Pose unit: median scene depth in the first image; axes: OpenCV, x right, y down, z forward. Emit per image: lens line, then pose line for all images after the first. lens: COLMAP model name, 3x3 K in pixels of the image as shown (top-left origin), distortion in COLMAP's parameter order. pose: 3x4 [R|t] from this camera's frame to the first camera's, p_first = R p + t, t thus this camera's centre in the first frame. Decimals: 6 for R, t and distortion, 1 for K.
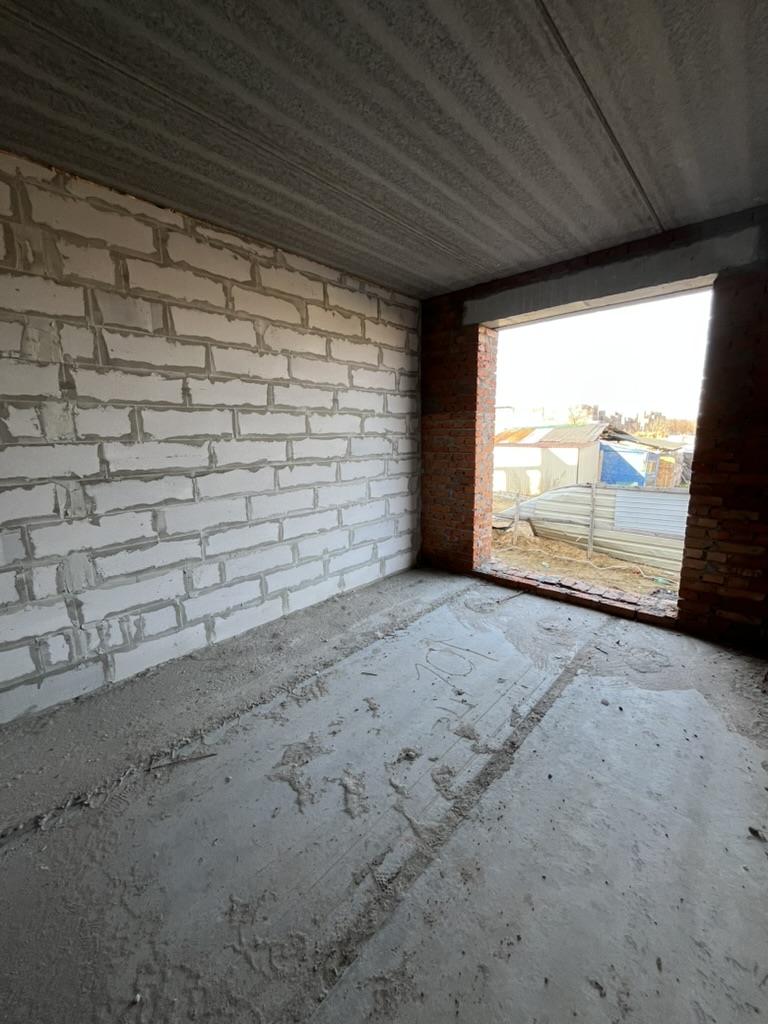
lens RADIAL K [[413.7, 0, 383.3], [0, 413.7, 511.1], [0, 0, 1]] dist [-0.001867, -0.000523]
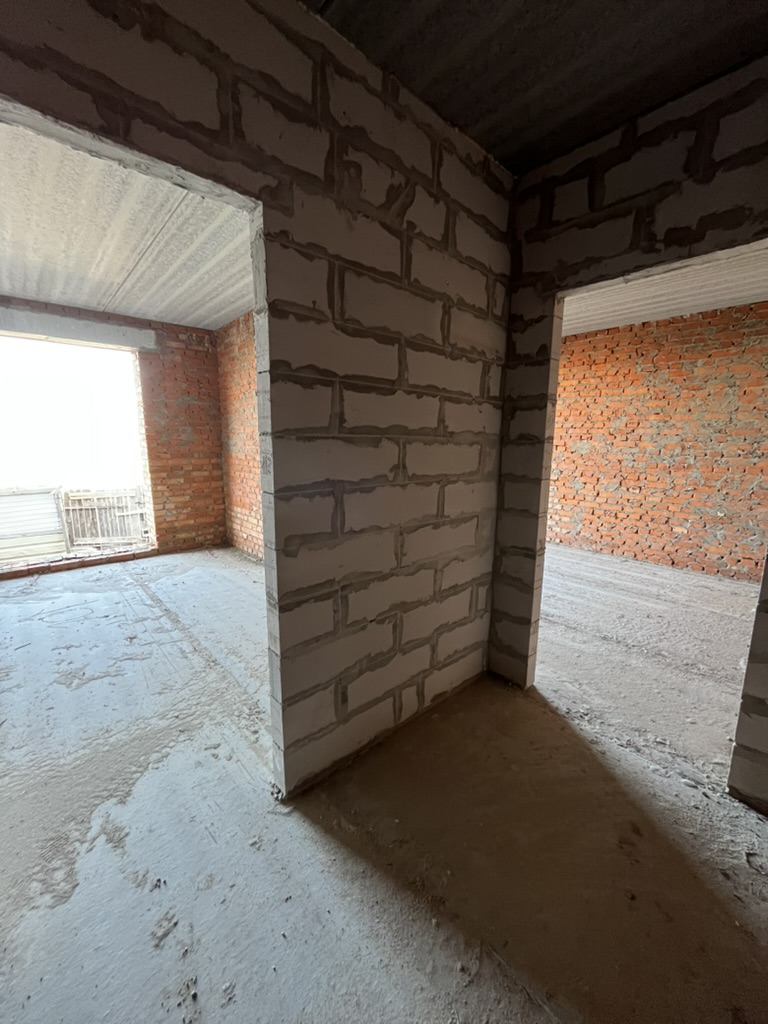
lens RADIAL K [[413.7, 0, 383.6], [0, 413.7, 510.5], [0, 0, 1]] dist [-0.001867, -0.000523]
pose [[0.105998, -0.155230, 0.982175, -0.947698], [0.176239, 0.975035, 0.135082, 0.053530], [-0.978624, 0.158779, 0.130709, -0.161450]]
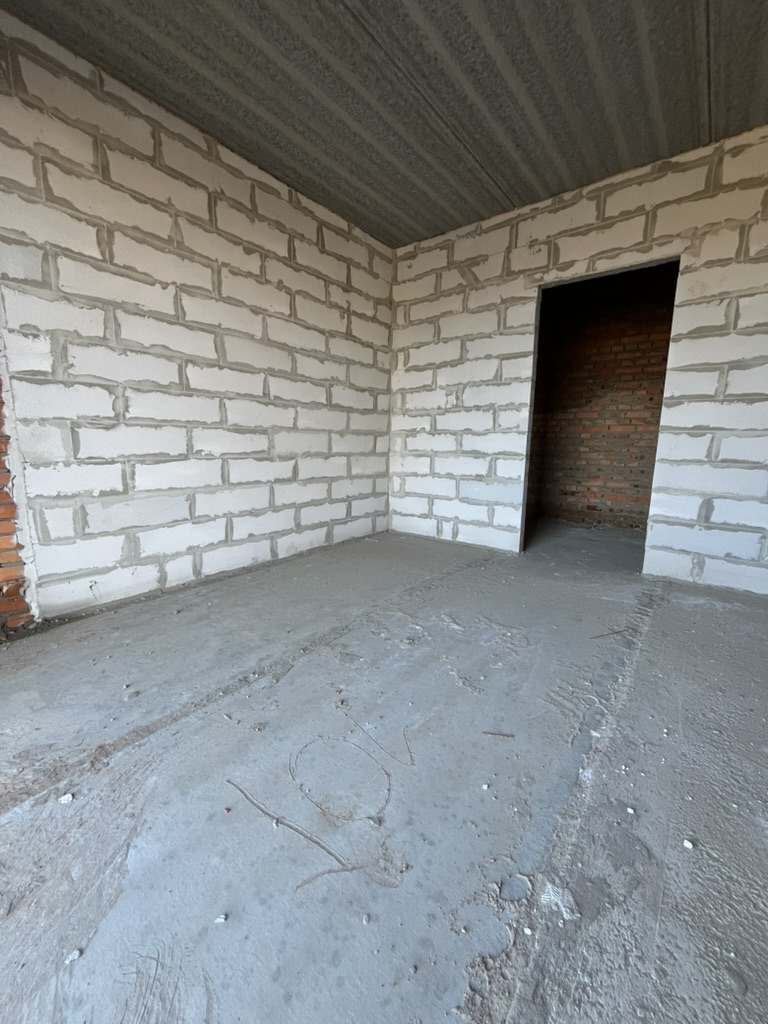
lens RADIAL K [[413.7, 0, 383.6], [0, 413.7, 508.7], [0, 0, 1]] dist [-0.001867, -0.000523]
pose [[-0.997724, 0.014161, -0.065923, 0.140815], [-0.009207, 0.939926, 0.341253, -0.057122], [0.066795, 0.341083, -0.937657, 1.348350]]
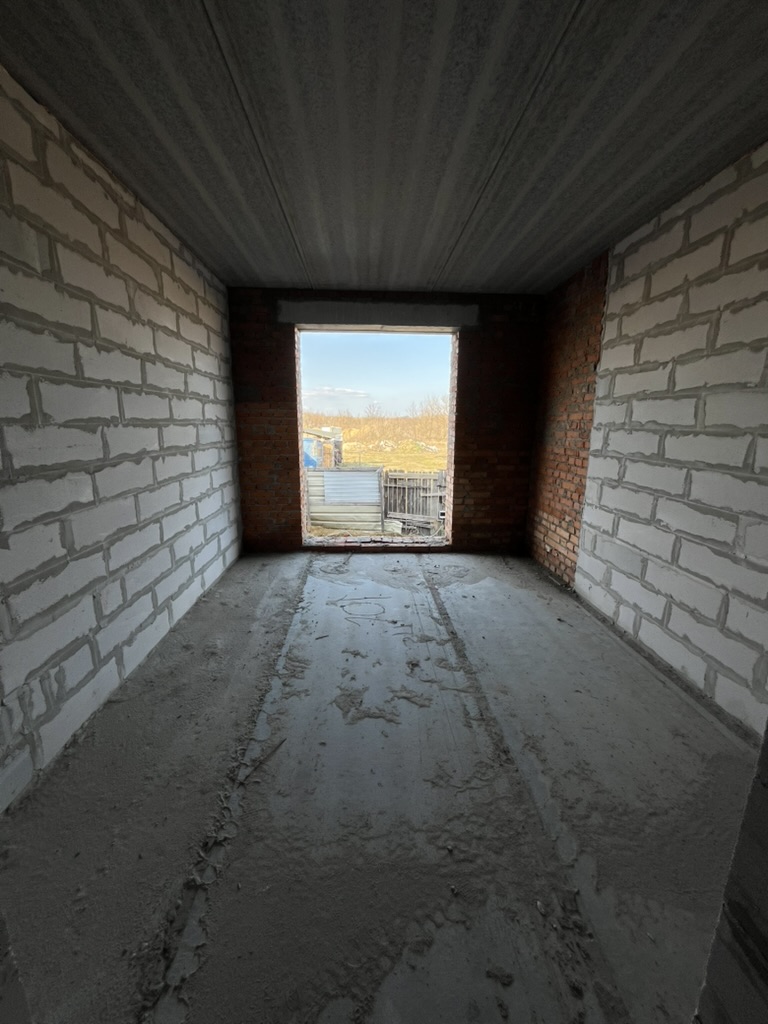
lens RADIAL K [[413.7, 0, 385.7], [0, 413.7, 510.9], [0, 0, 1]] dist [-0.001867, -0.000523]
pose [[0.701594, -0.127988, 0.700988, -0.636746], [0.111173, 0.991351, 0.069734, -0.004477], [-0.703851, 0.029006, 0.709755, 0.070012]]
